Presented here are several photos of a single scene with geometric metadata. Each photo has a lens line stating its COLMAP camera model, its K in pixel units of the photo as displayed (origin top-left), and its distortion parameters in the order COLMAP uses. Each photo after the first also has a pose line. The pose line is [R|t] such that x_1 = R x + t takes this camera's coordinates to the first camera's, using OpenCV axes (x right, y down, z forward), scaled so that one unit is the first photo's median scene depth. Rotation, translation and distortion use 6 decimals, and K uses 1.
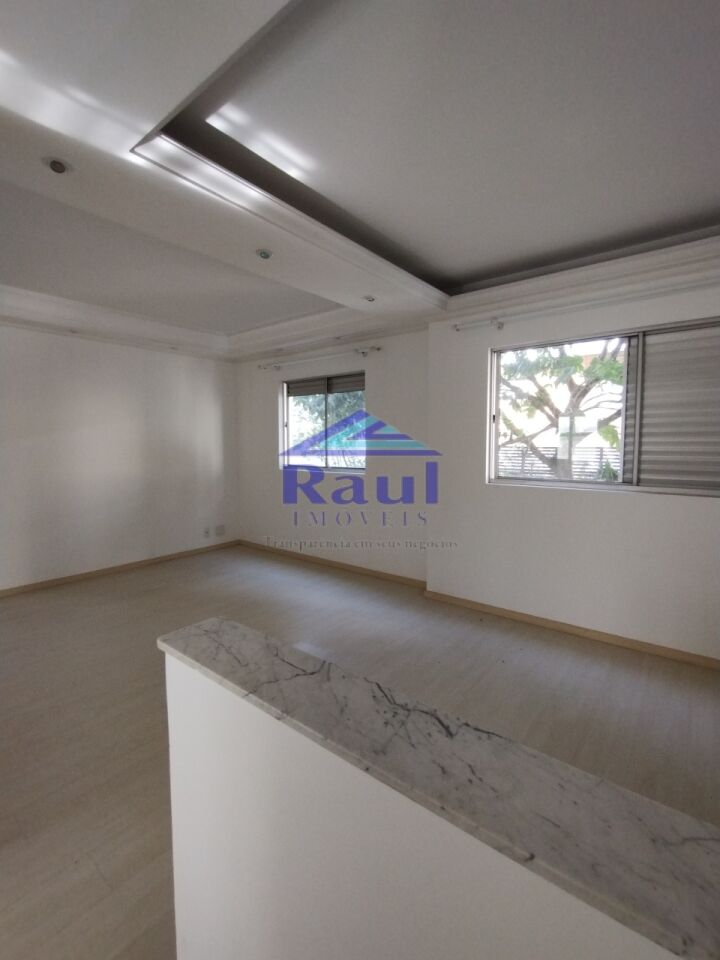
lens RADIAL K [[441.5, 0, 358.3], [0, 441.5, 475.5], [0, 0, 1]] dist [0.000714, -0.000013]
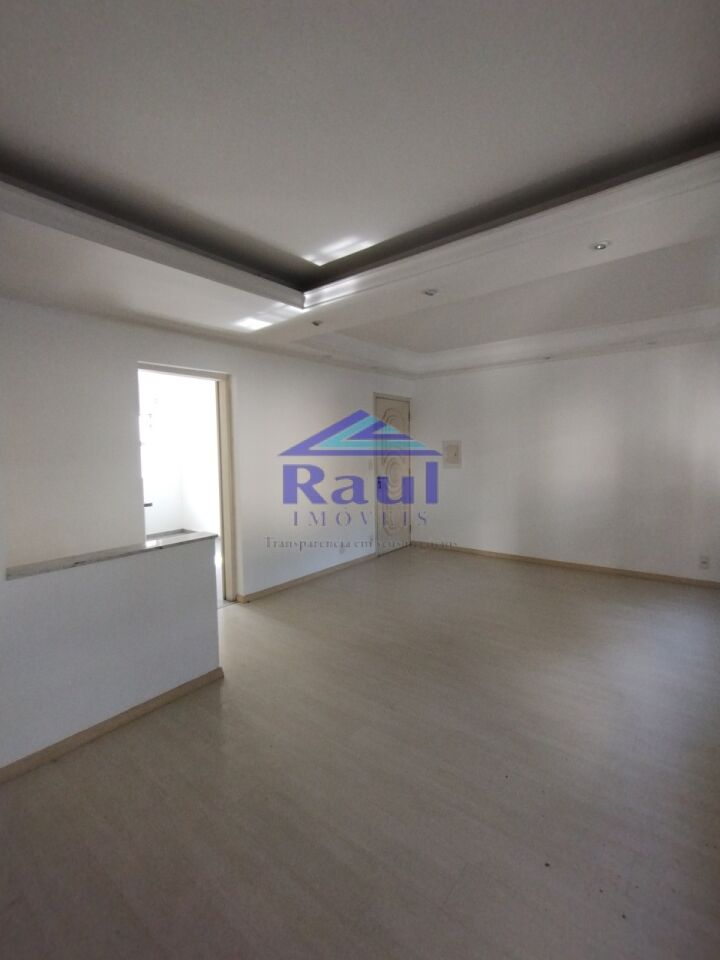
lens RADIAL K [[441.5, 0, 358.3], [0, 441.5, 475.5], [0, 0, 1]] dist [0.000714, -0.000013]
pose [[-0.016215, 0.055479, -0.998328, 0.716456], [-0.055801, 0.996853, 0.056304, -0.055526], [0.998310, 0.056621, -0.013068, 0.632495]]
